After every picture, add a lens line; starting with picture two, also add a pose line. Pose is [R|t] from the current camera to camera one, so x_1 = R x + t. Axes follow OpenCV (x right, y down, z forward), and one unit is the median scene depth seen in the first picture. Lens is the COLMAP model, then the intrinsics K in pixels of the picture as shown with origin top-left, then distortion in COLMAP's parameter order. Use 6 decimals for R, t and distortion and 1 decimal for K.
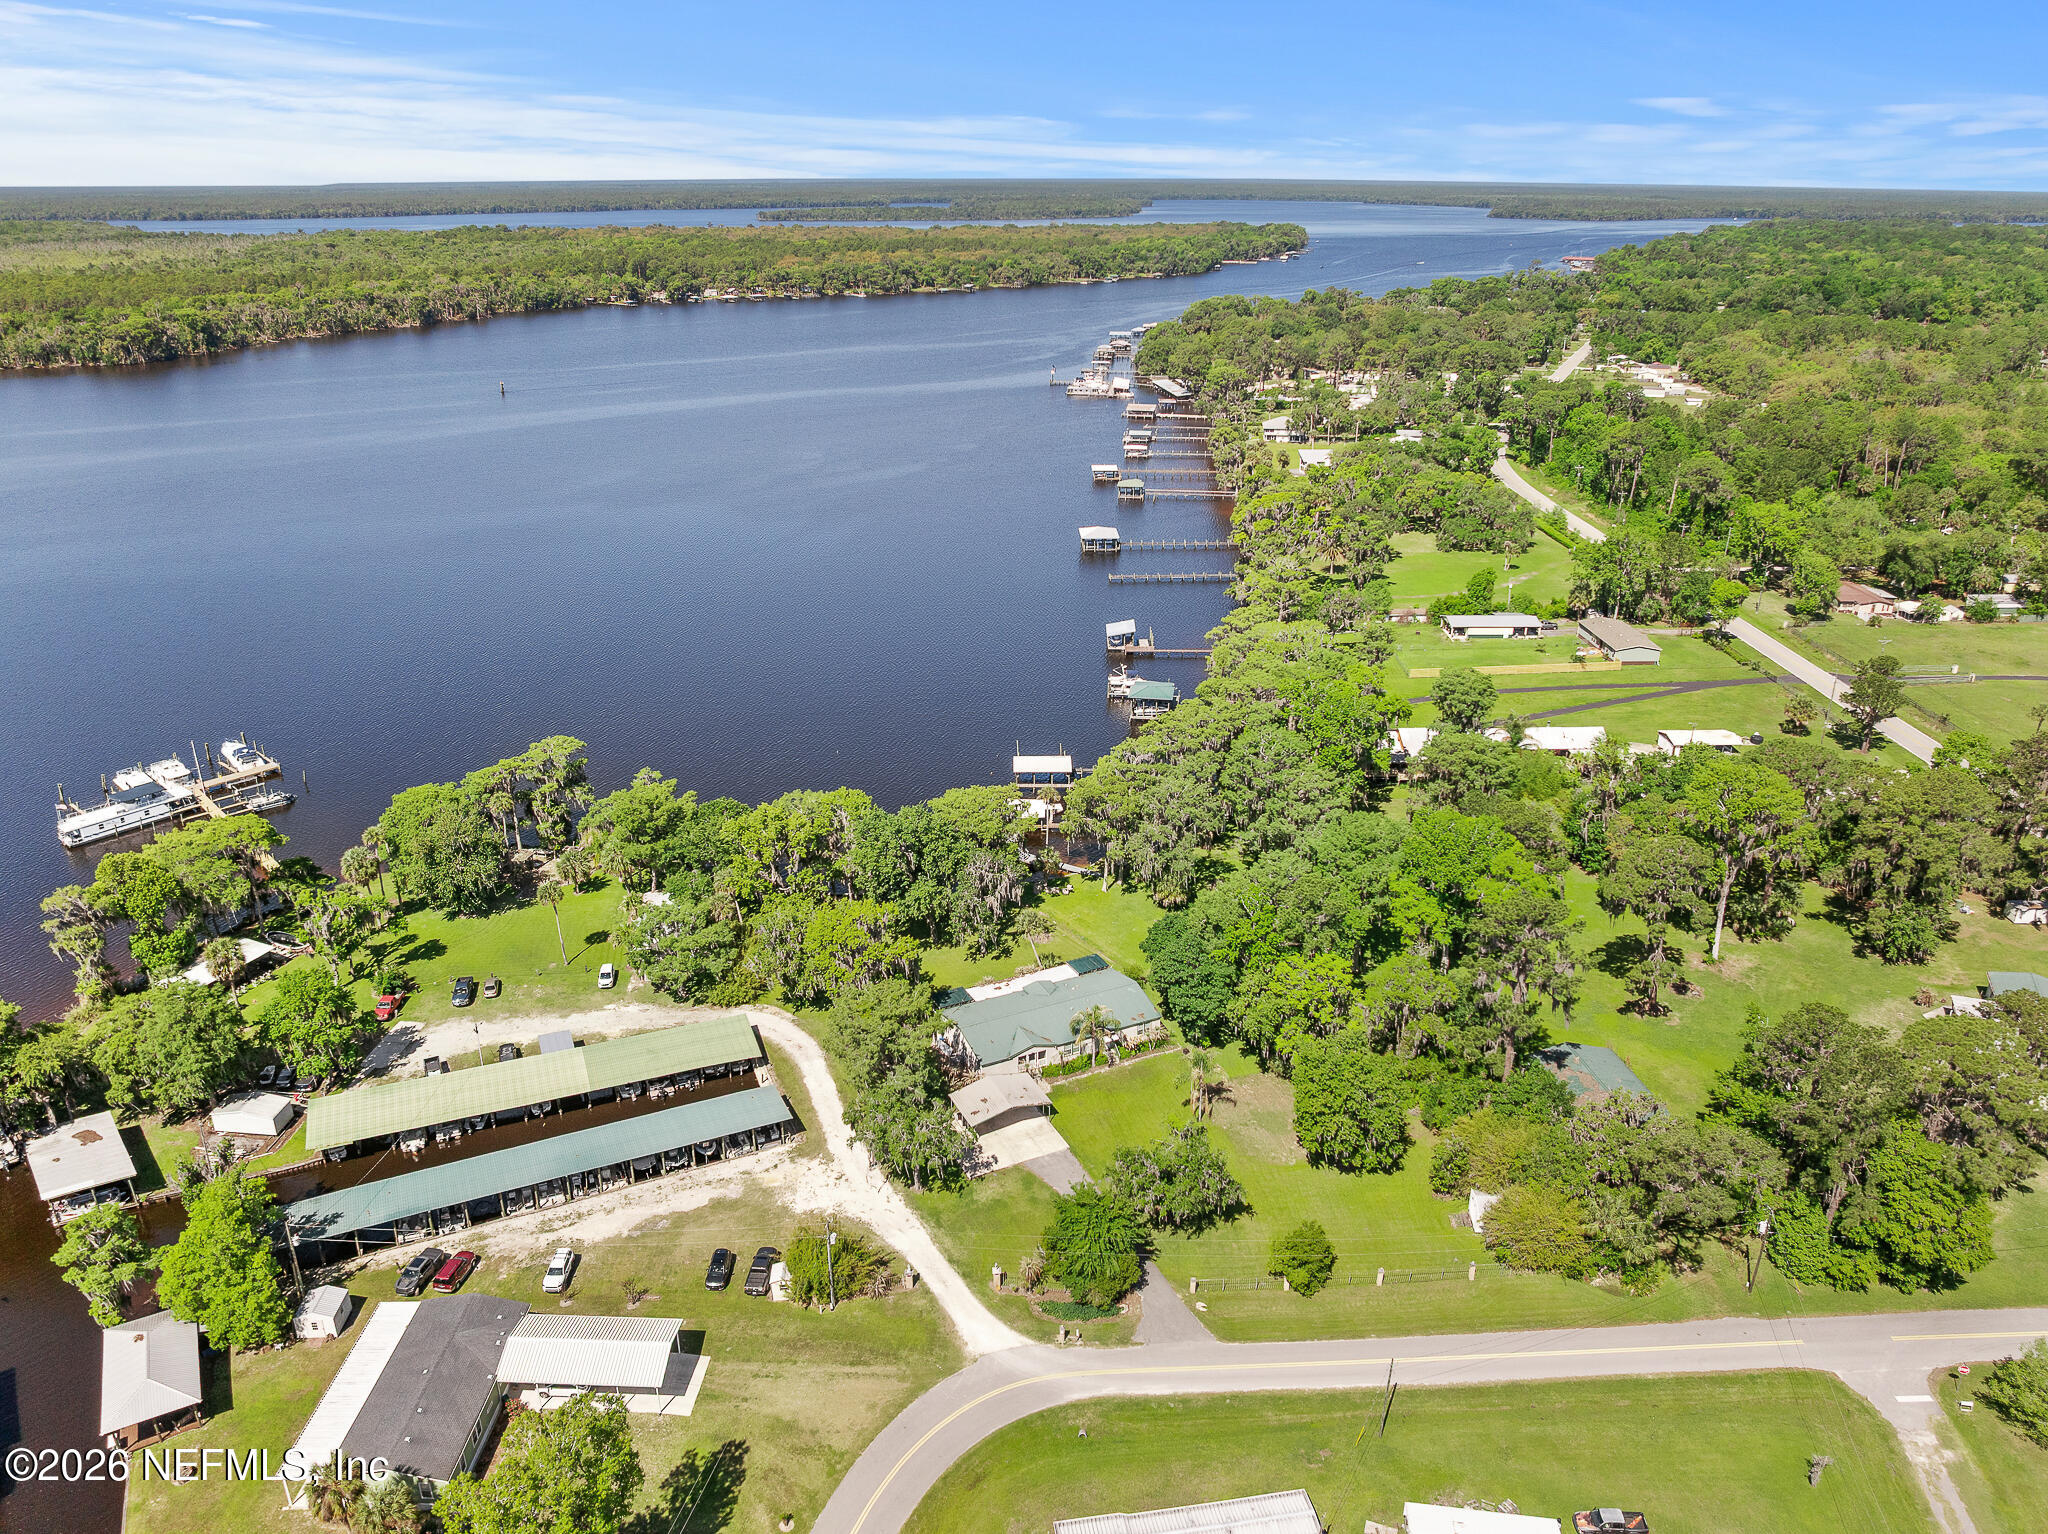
lens RADIAL K [[1397.3, 0, 1024.0], [0, 1397.3, 767.0], [0, 0, 1]] dist [-0.039890, 0.004580]
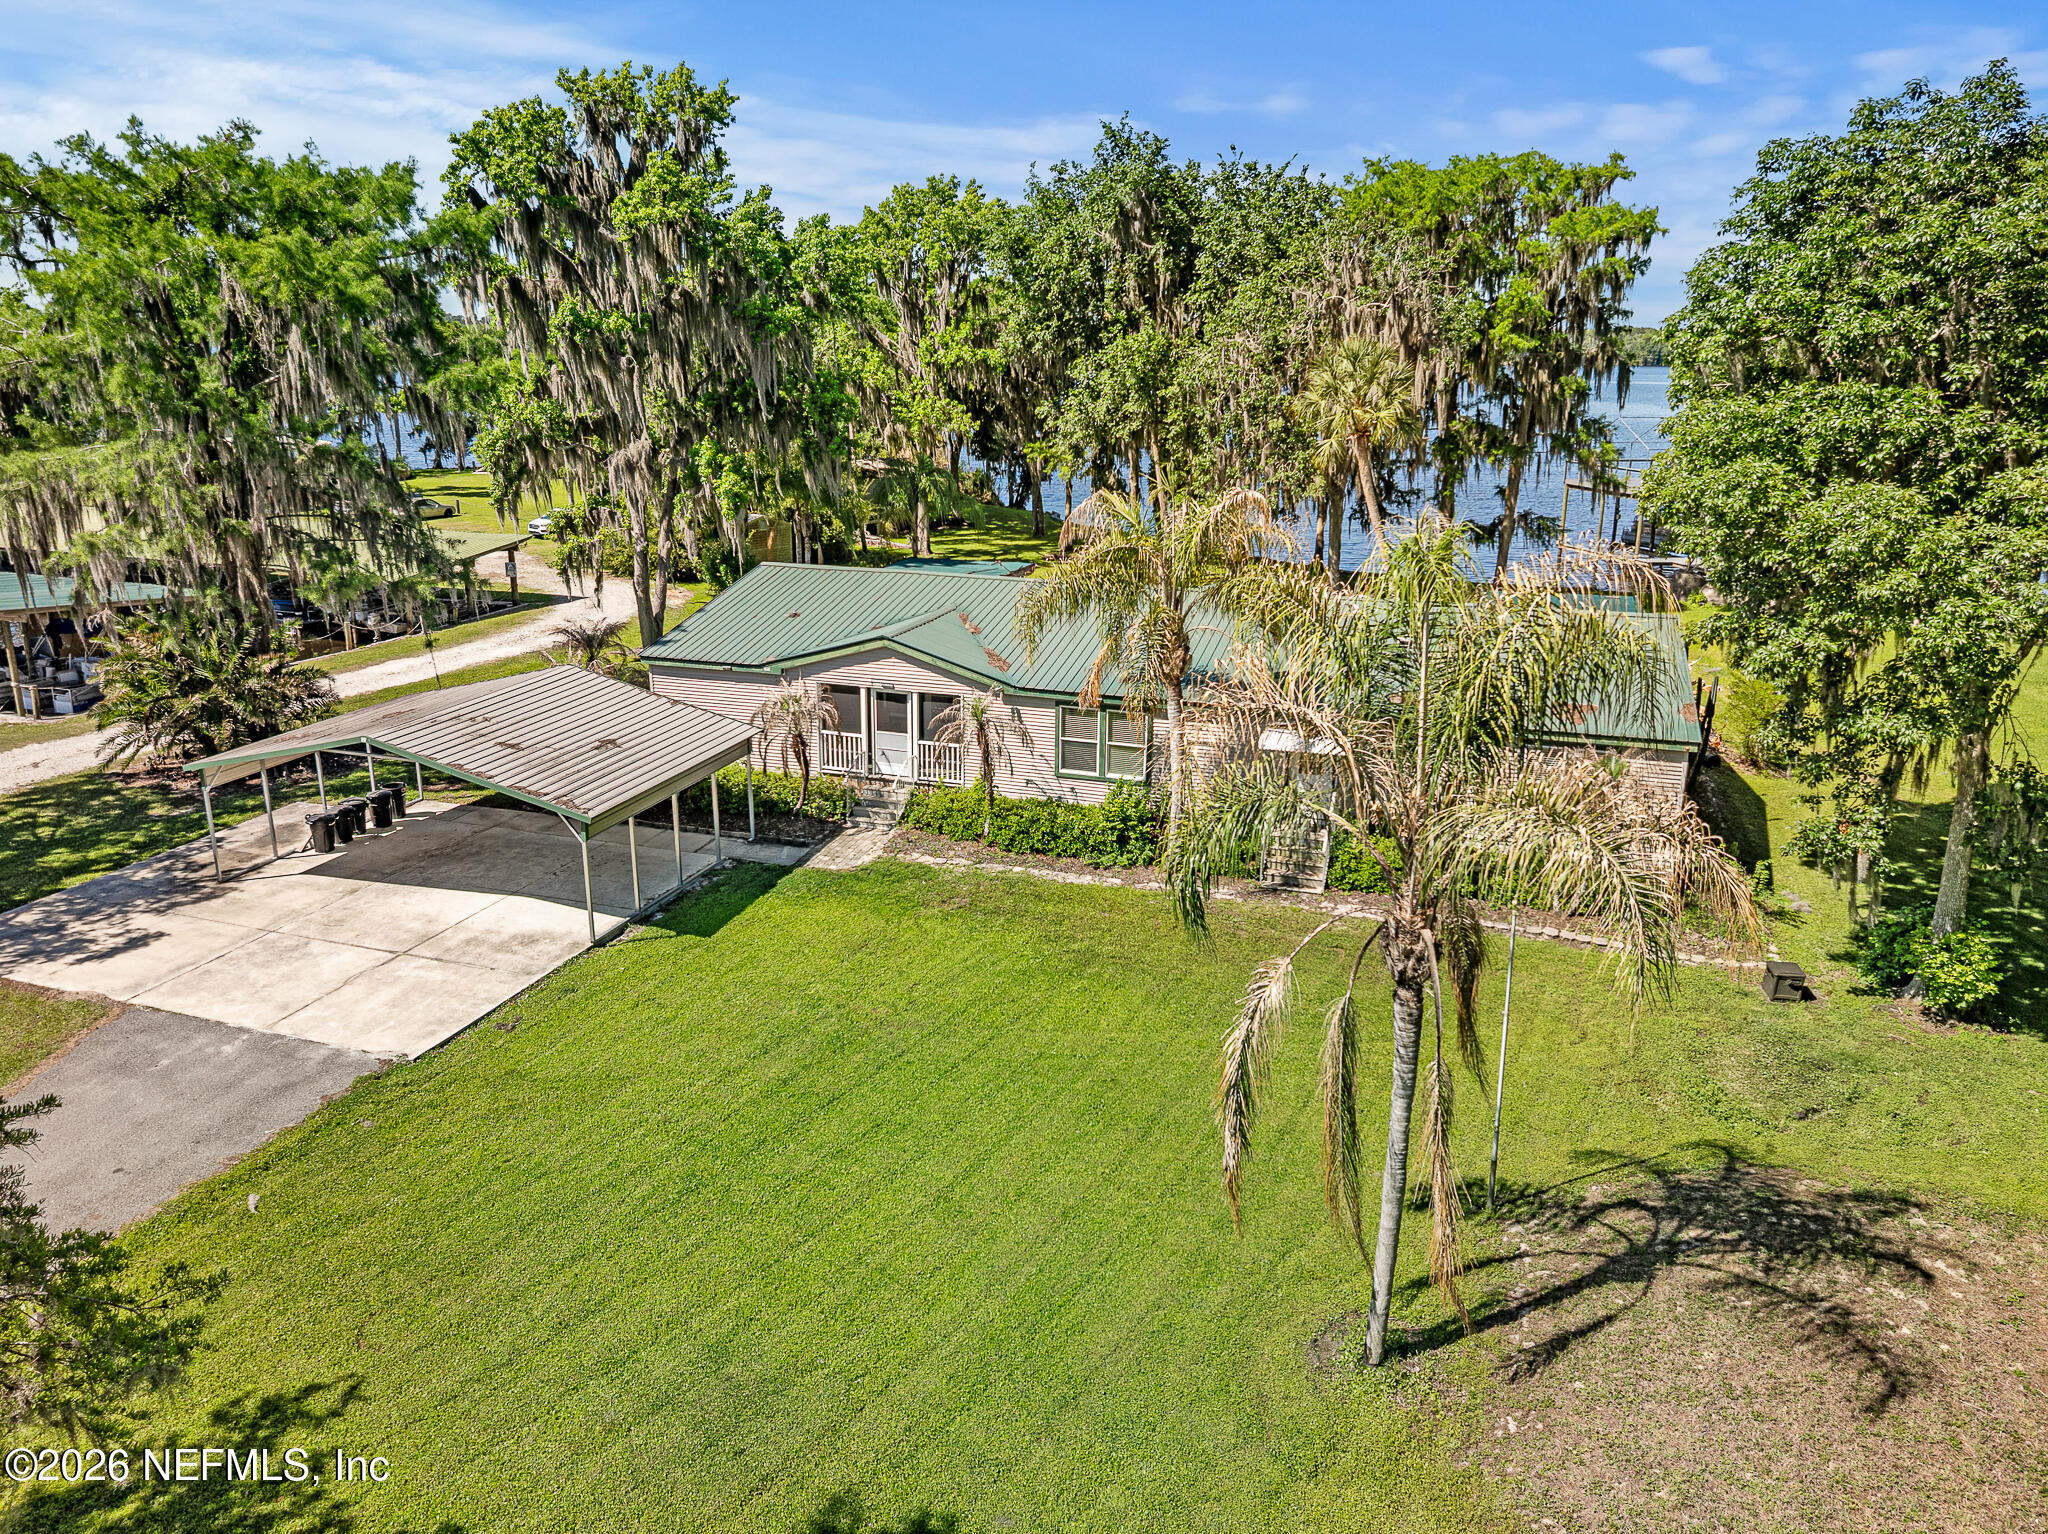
lens RADIAL K [[1397.3, 0, 1024.0], [0, 1397.3, 767.0], [0, 0, 1]] dist [-0.039890, 0.004580]
pose [[0.710138, 0.193903, -0.676835, 0.157270], [-0.257858, 0.966163, 0.006245, 0.206892], [0.655143, 0.170093, 0.736108, 0.853220]]
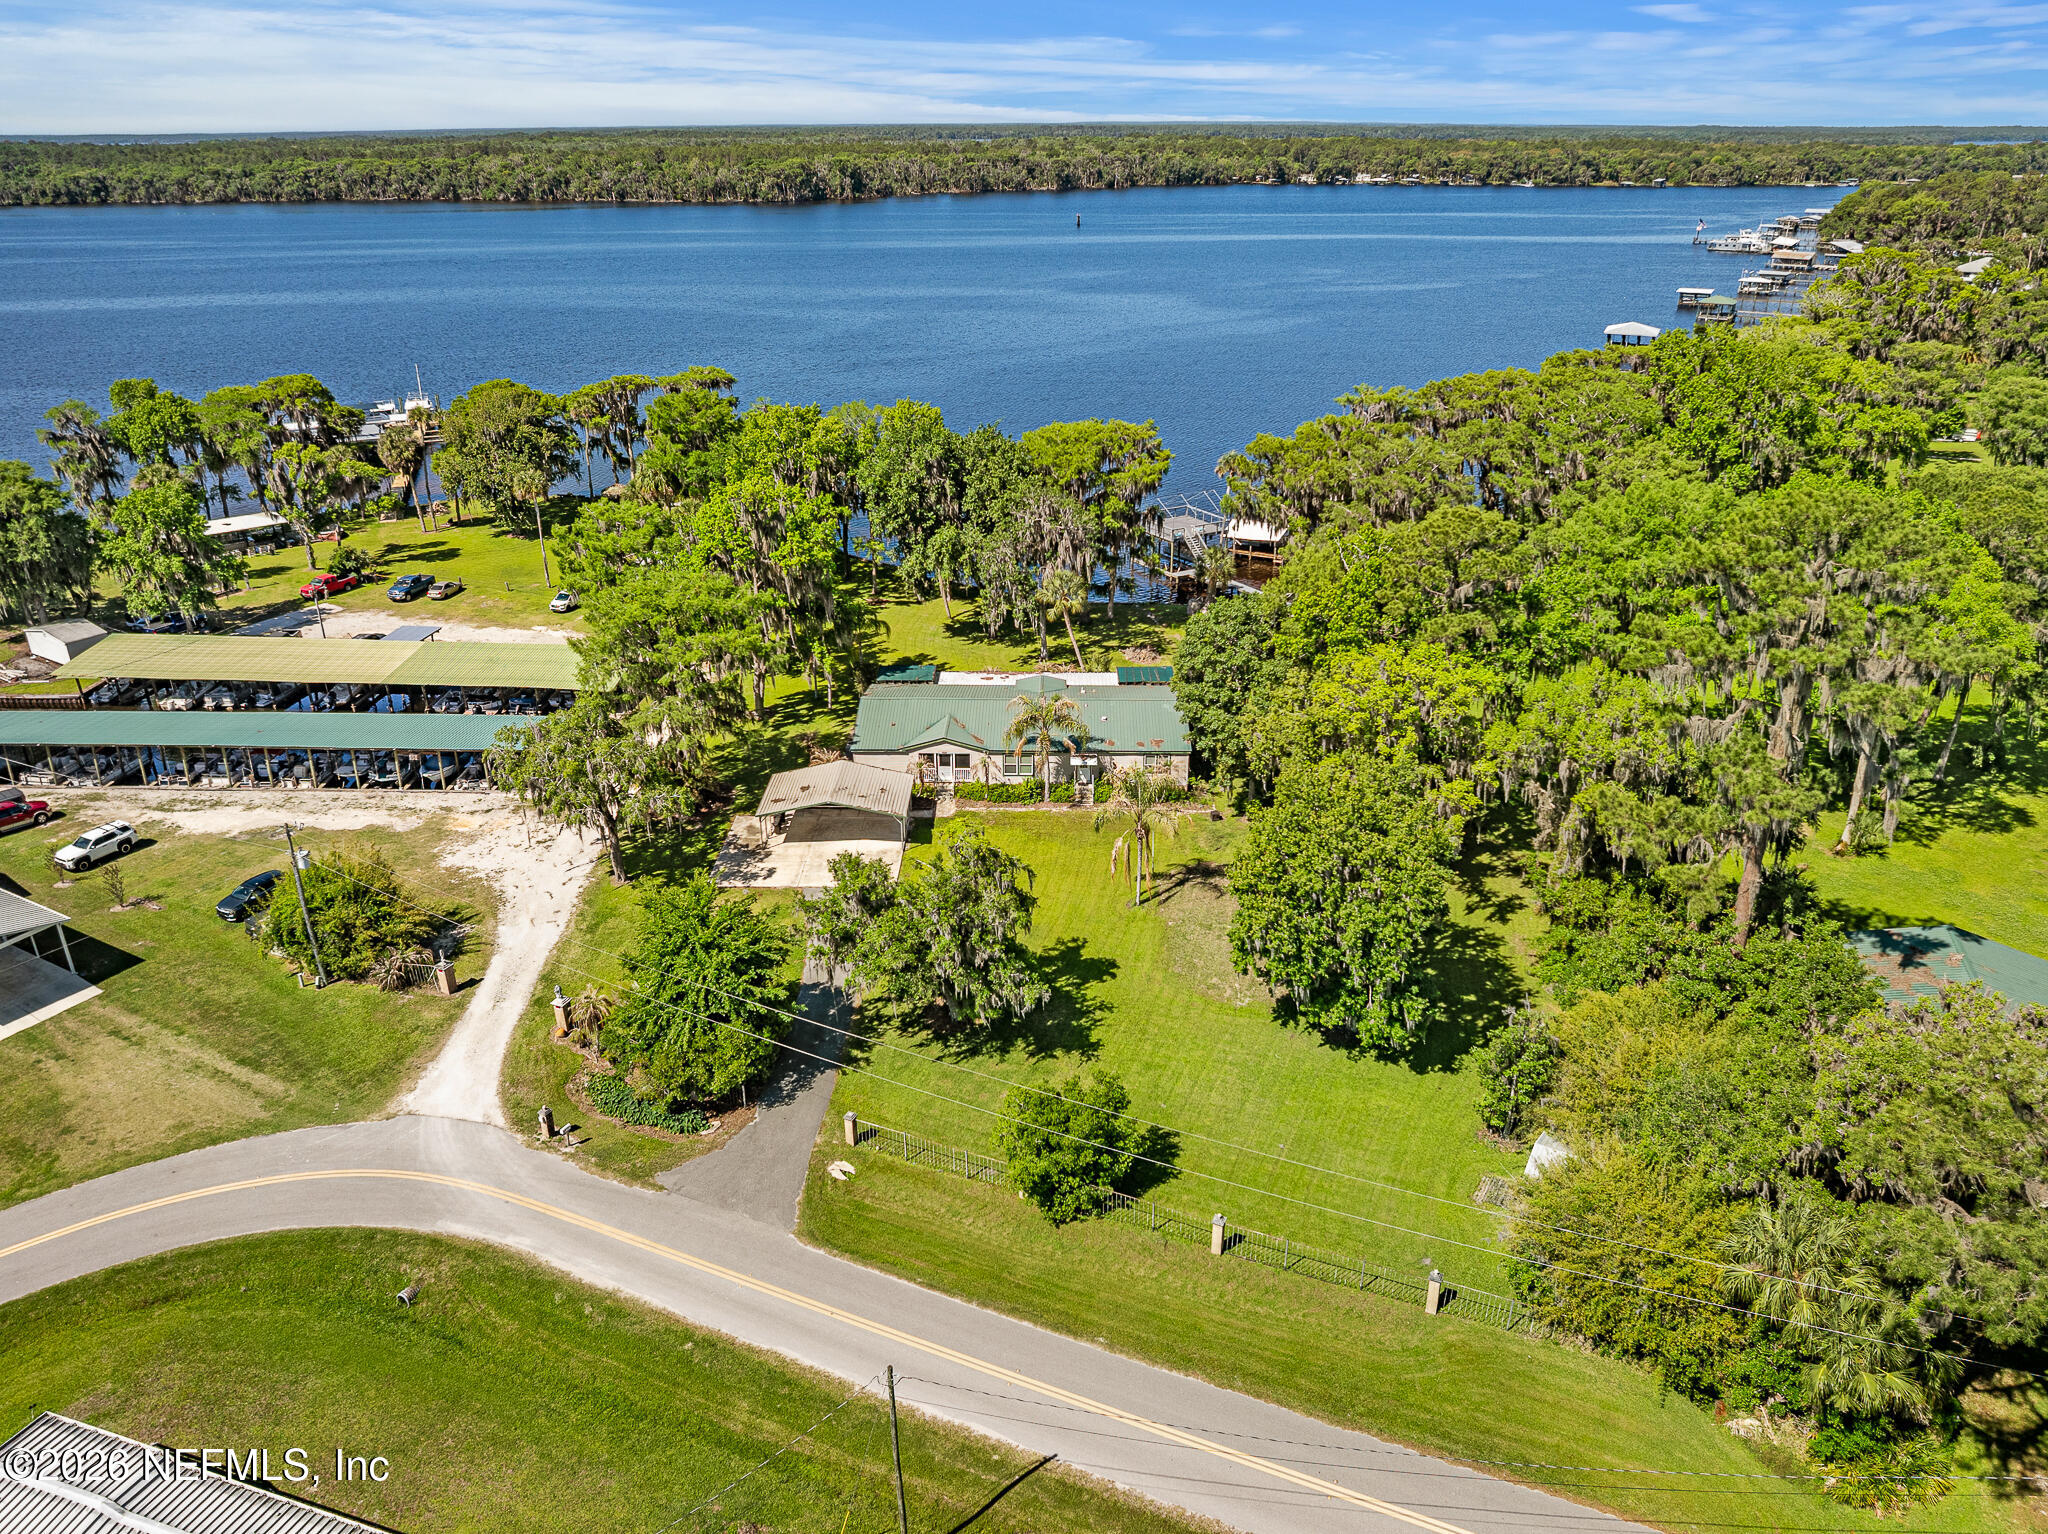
lens RADIAL K [[1397.3, 0, 1024.0], [0, 1397.3, 767.0], [0, 0, 1]] dist [-0.039890, 0.004580]
pose [[0.893203, 0.180223, -0.411956, 0.286072], [-0.161662, 0.983615, 0.079798, 0.154636], [0.419587, -0.004678, 0.907703, 0.453190]]
